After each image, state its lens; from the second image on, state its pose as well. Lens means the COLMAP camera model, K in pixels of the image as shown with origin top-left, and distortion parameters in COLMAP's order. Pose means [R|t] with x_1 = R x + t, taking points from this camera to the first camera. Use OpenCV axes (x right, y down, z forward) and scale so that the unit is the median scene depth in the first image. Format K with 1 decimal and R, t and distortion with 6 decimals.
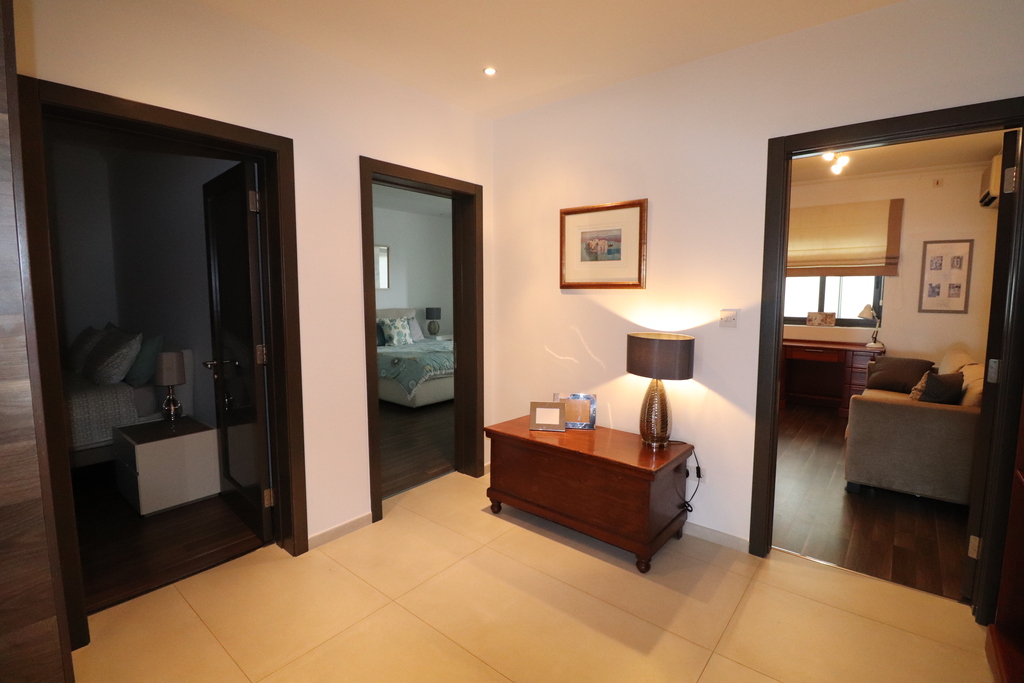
lens RADIAL K [[481.6, 0, 510.7], [0, 481.6, 338.6], [0, 0, 1]] dist [-0.013976, -0.000999]
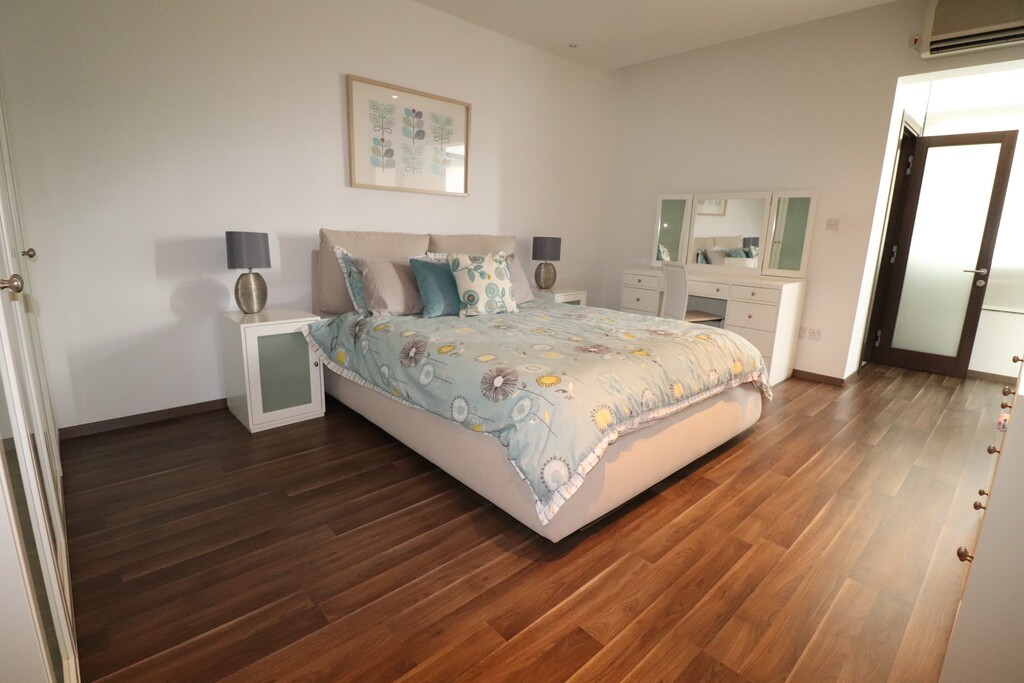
lens RADIAL K [[481.6, 0, 510.9], [0, 481.6, 343.9], [0, 0, 1]] dist [-0.013976, -0.000999]
pose [[0.991804, 0.057817, -0.113936, -0.173833], [-0.042549, 0.990316, 0.132150, -0.021685], [0.120473, -0.126219, 0.984660, 0.606583]]
